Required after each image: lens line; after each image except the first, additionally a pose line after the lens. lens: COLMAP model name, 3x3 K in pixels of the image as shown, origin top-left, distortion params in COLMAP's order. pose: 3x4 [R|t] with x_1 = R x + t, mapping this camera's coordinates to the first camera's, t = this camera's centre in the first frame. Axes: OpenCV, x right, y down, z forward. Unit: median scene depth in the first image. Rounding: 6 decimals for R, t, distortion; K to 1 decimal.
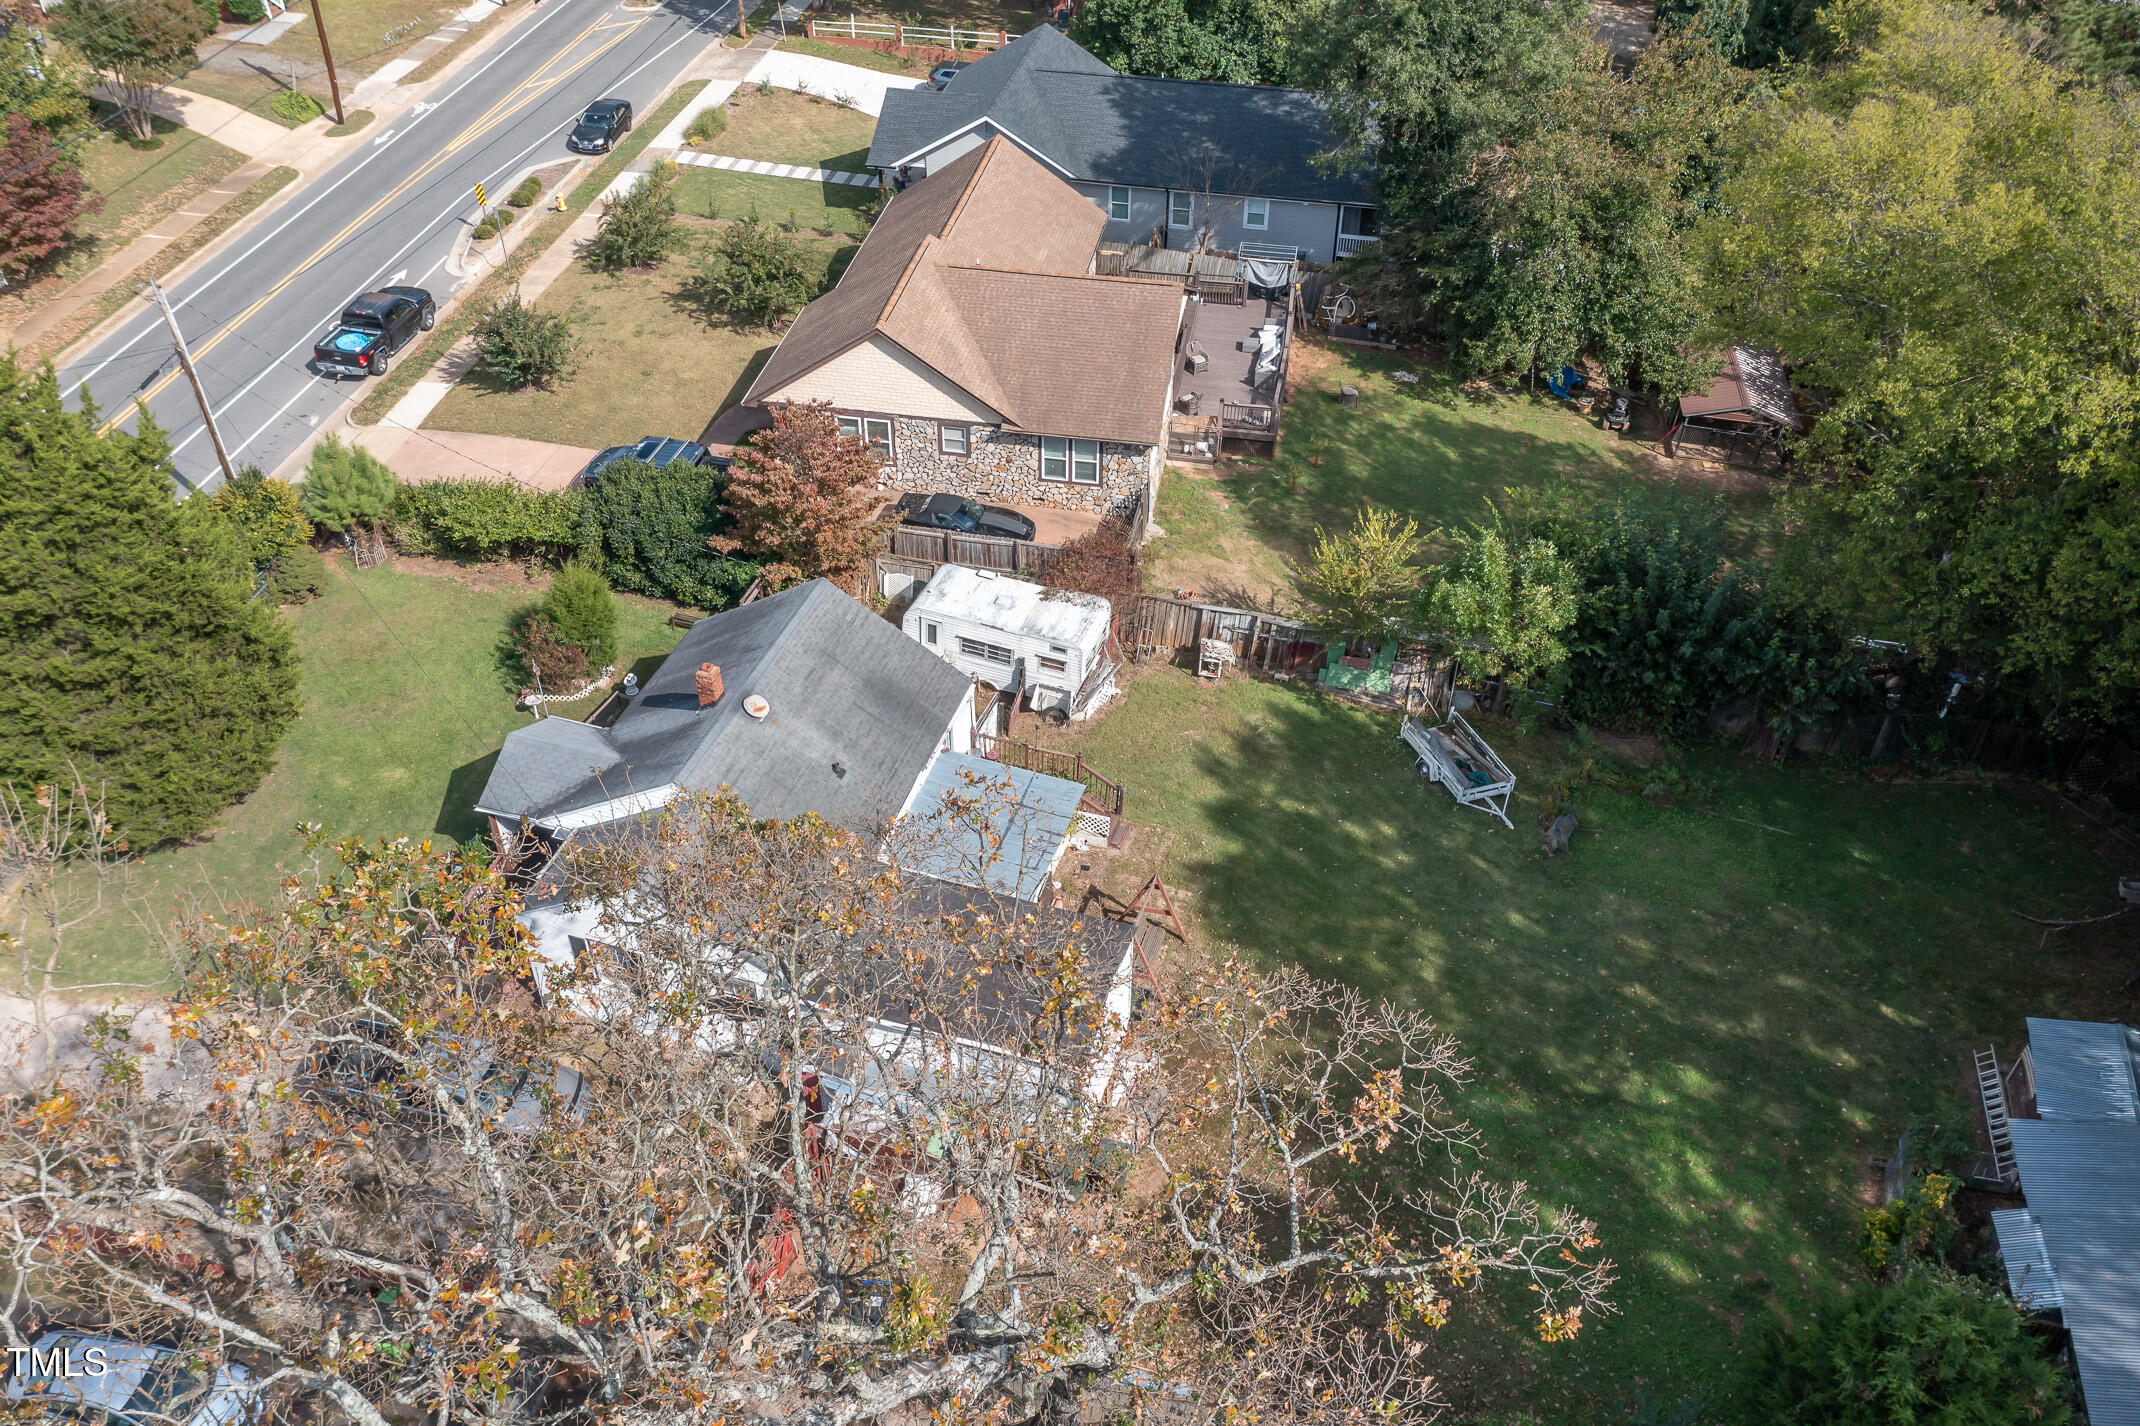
lens RADIAL K [[1681.6, 0, 1058.1], [0, 1681.6, 728.6], [0, 0, 1]] dist [-0.004142, 0.035468]
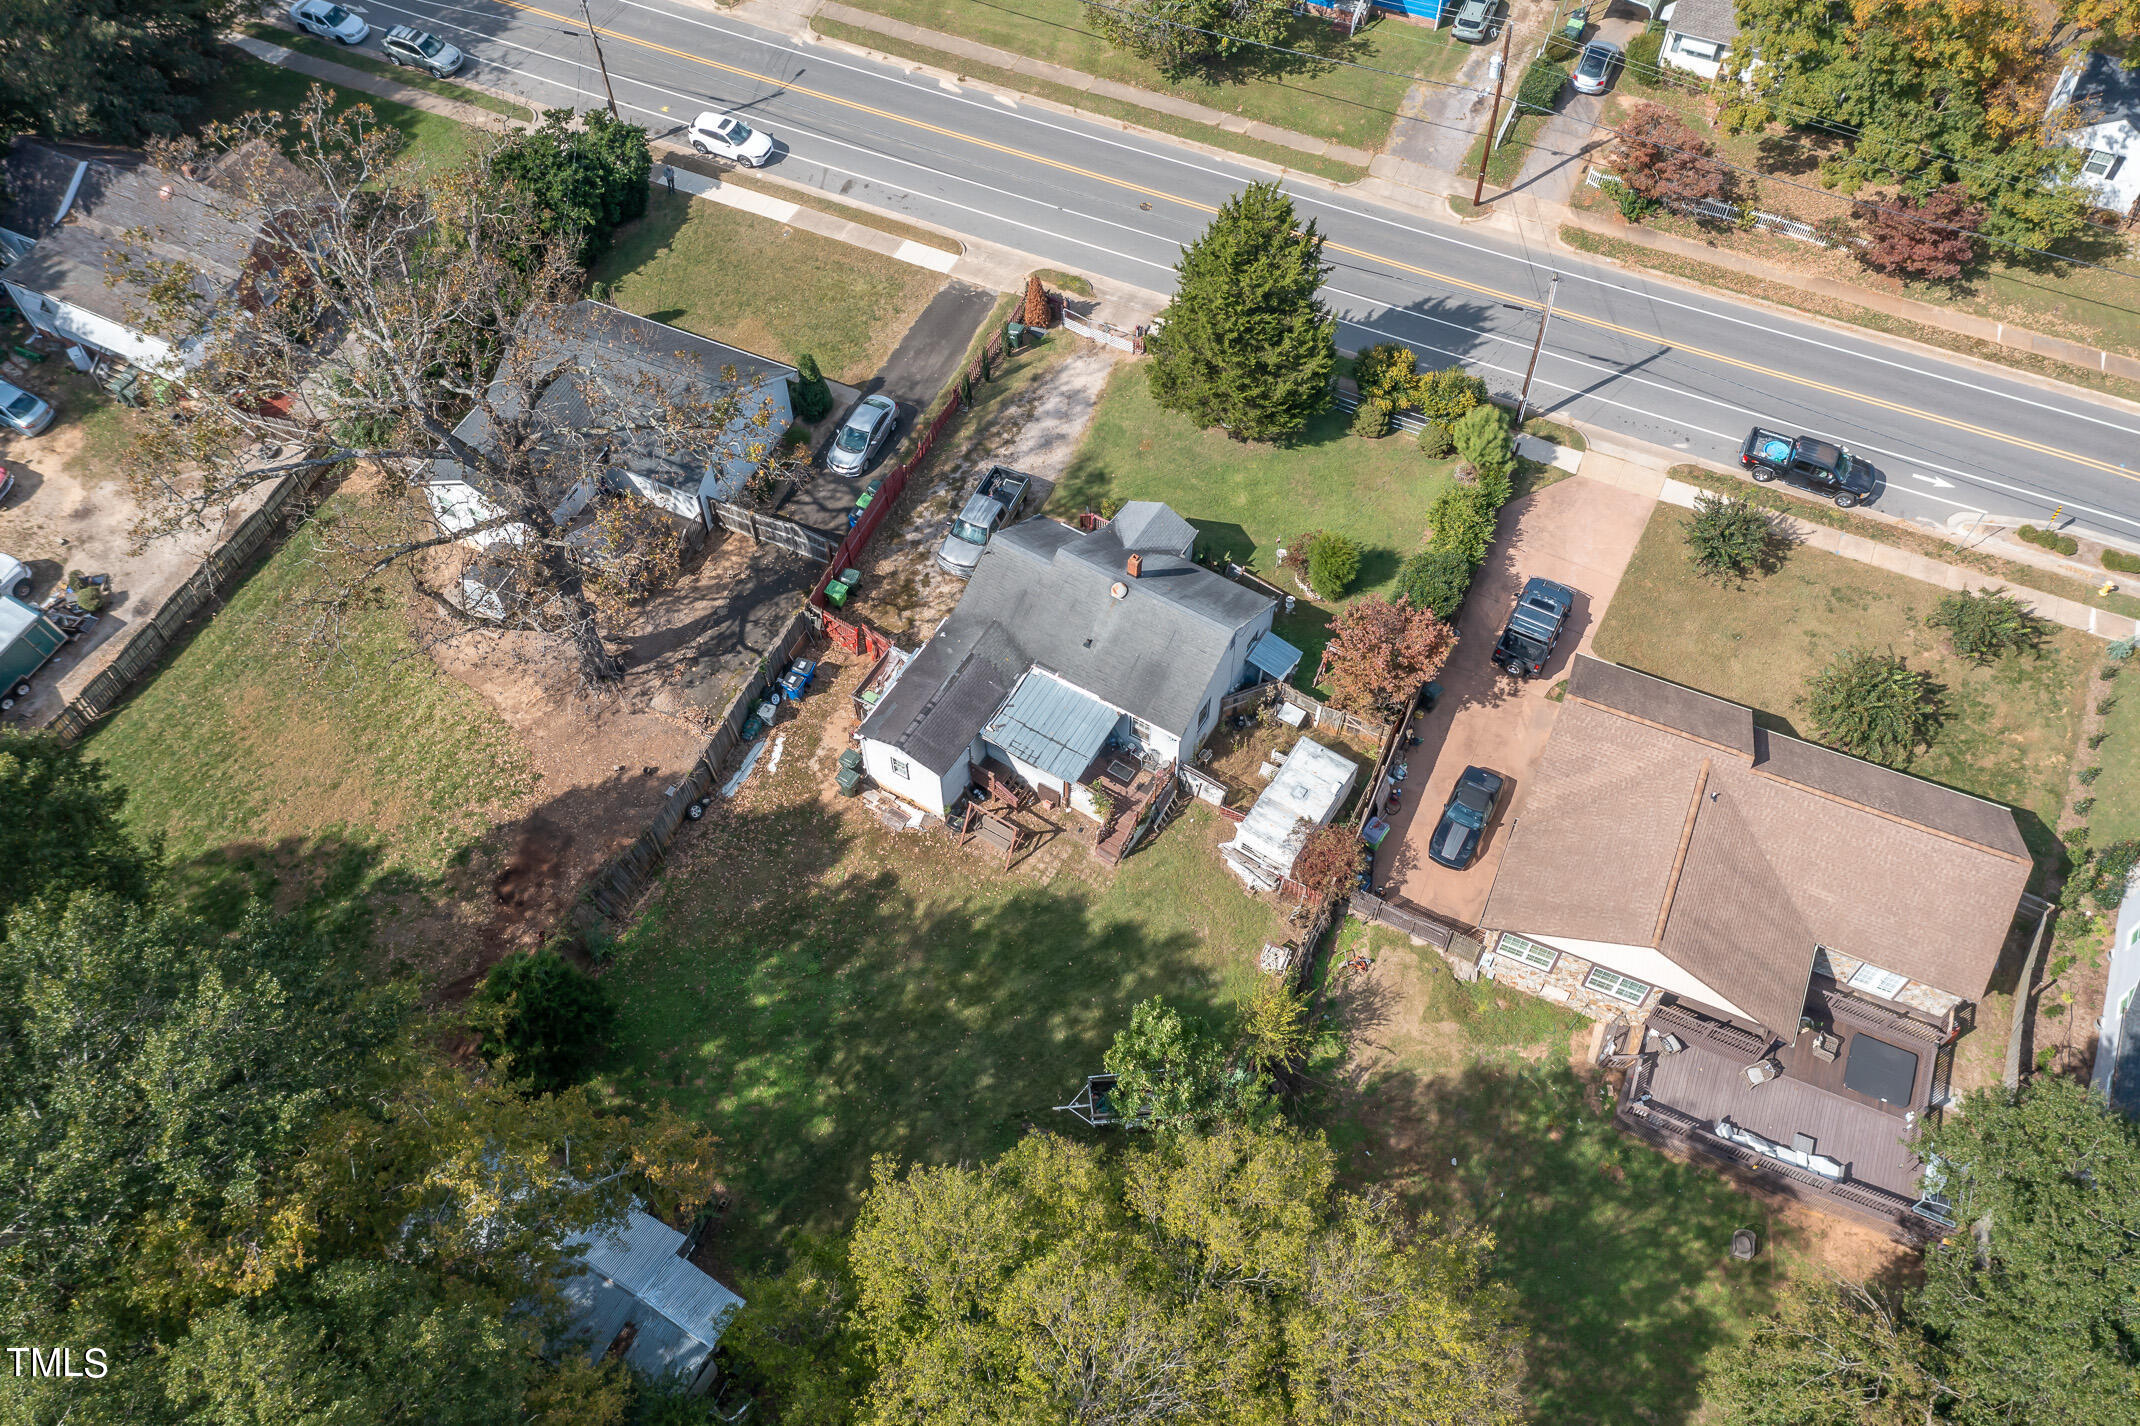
lens RADIAL K [[1681.6, 0, 1066.3], [0, 1681.6, 709.9], [0, 0, 1]] dist [-0.004142, 0.035468]
pose [[-0.240507, 0.789305, -0.564936, 0.587454], [-0.630513, 0.315465, 0.709179, -0.758086], [0.737976, 0.526763, 0.421796, 0.203042]]
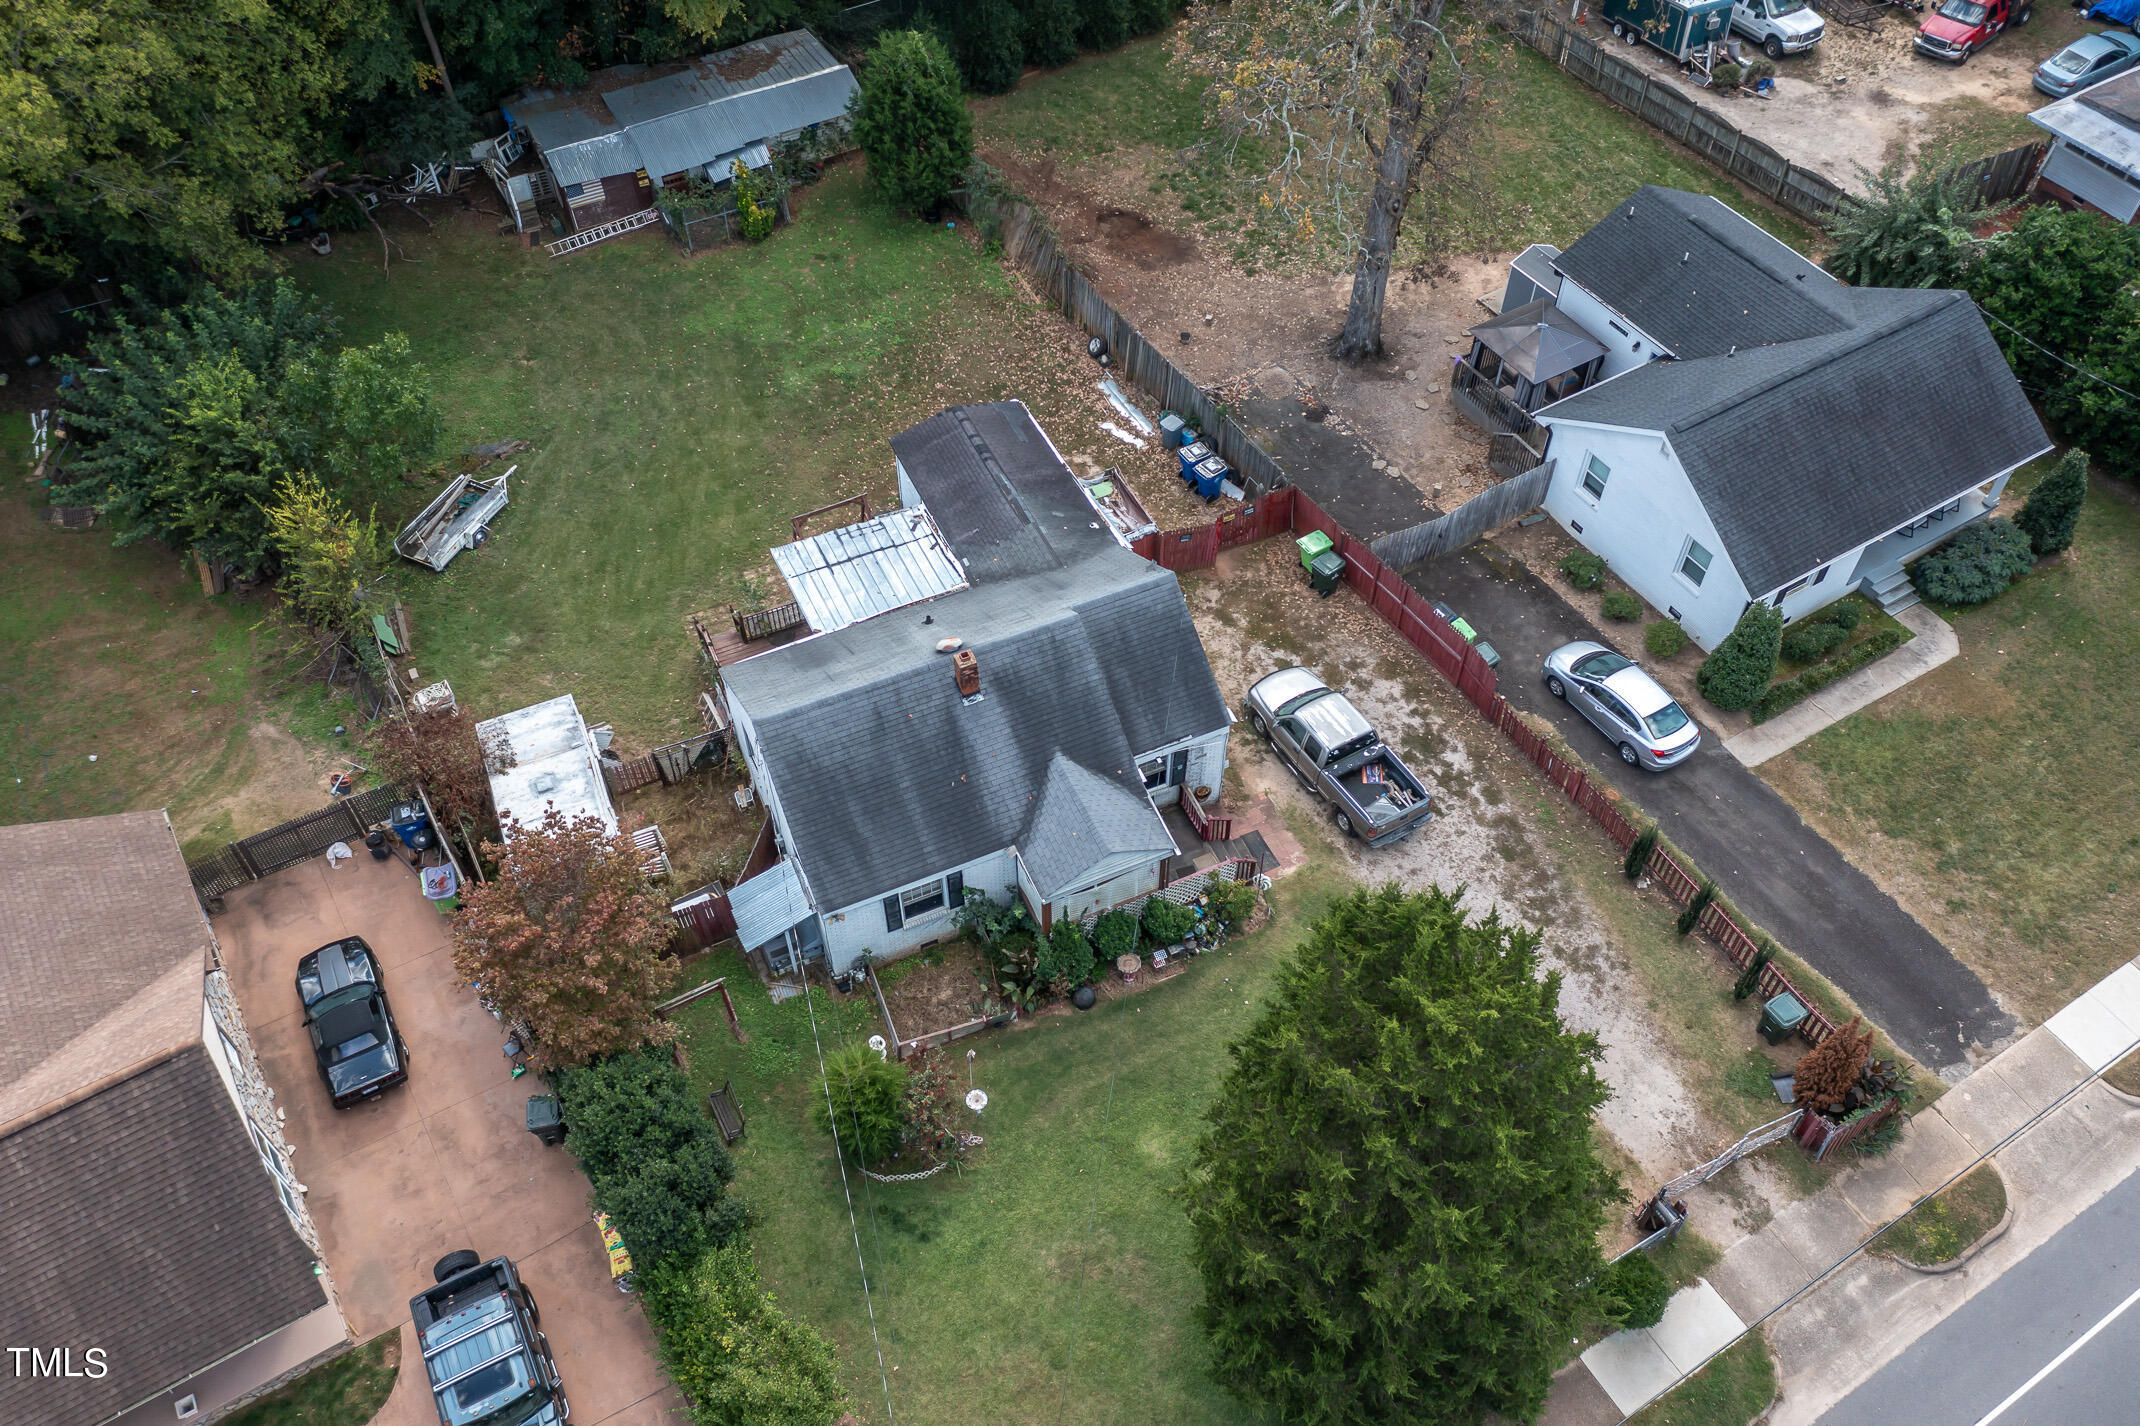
lens RADIAL K [[1681.6, 0, 1067.4], [0, 1681.6, 719.1], [0, 0, 1]] dist [-0.004142, 0.035468]
pose [[-0.669497, -0.577127, 0.467652, -0.479237], [0.483519, 0.139340, 0.864172, -0.559467], [-0.563900, 0.804679, 0.185764, 0.534214]]
